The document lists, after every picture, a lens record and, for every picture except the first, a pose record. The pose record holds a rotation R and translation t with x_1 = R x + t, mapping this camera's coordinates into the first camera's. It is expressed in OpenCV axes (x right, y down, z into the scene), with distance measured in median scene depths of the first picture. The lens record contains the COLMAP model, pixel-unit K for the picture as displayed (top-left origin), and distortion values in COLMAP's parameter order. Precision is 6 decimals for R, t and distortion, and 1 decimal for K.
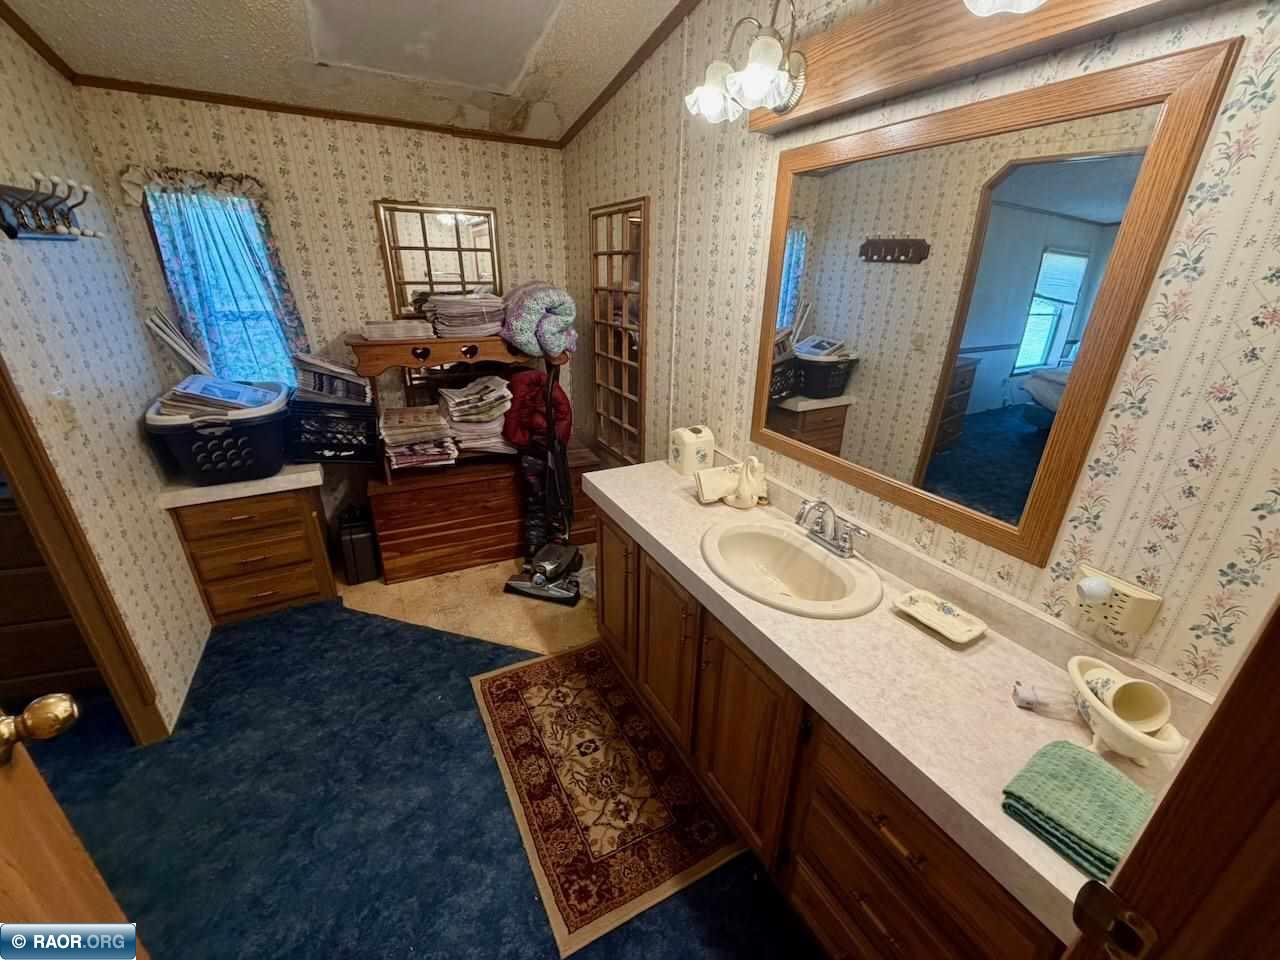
lens RADIAL K [[511.3, 0, 644.6], [0, 511.3, 481.2], [0, 0, 1]] dist [0.002038, 0.000018]
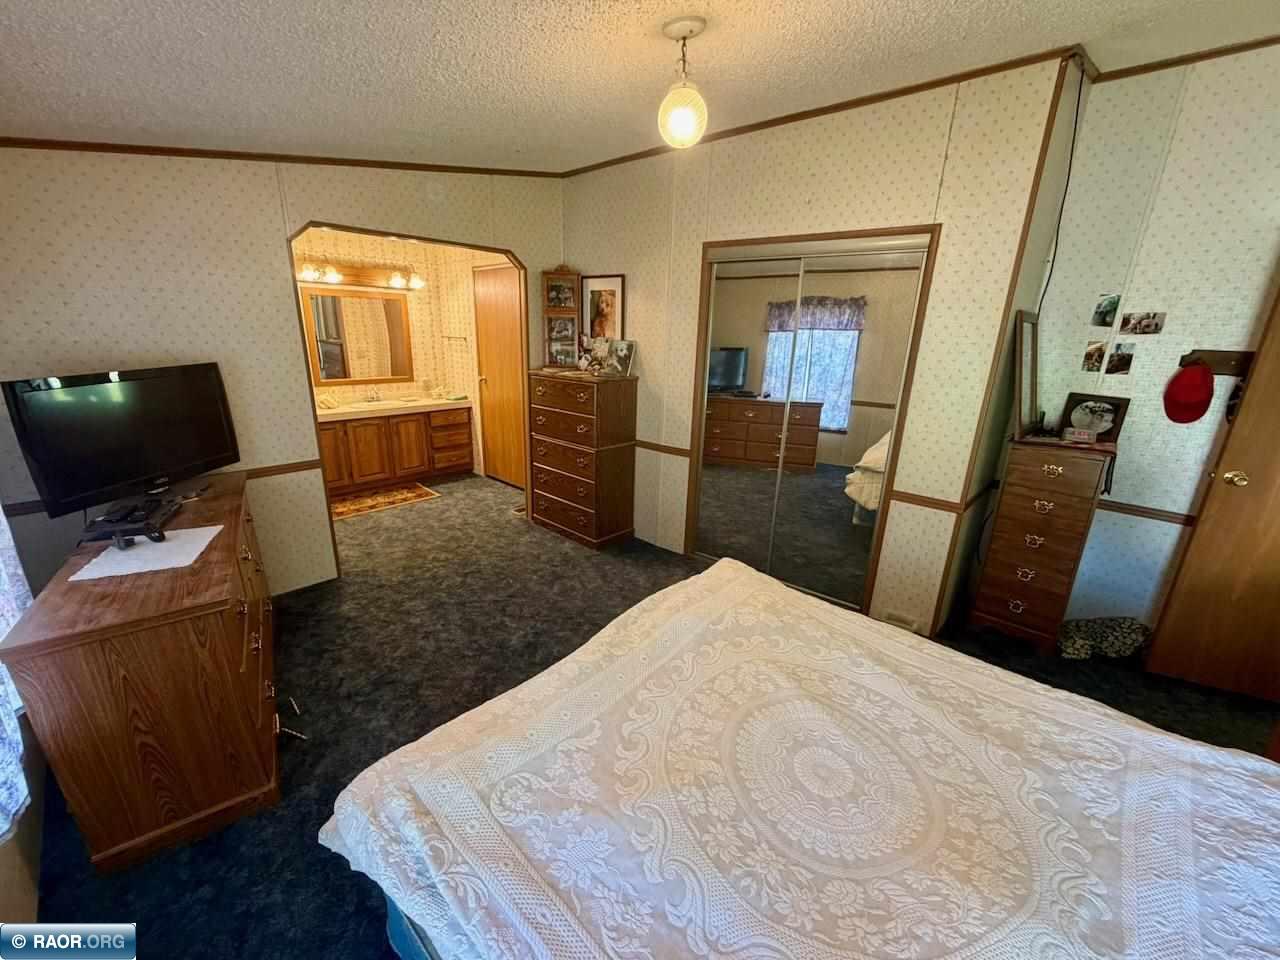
lens RADIAL K [[511.3, 0, 638.3], [0, 511.3, 480.7], [0, 0, 1]] dist [0.002038, 0.000018]
pose [[-0.326218, -0.300776, 0.896167, -6.938145], [0.330406, 0.851954, 0.406209, -0.465749], [-0.885671, 0.428612, -0.178544, 0.493978]]
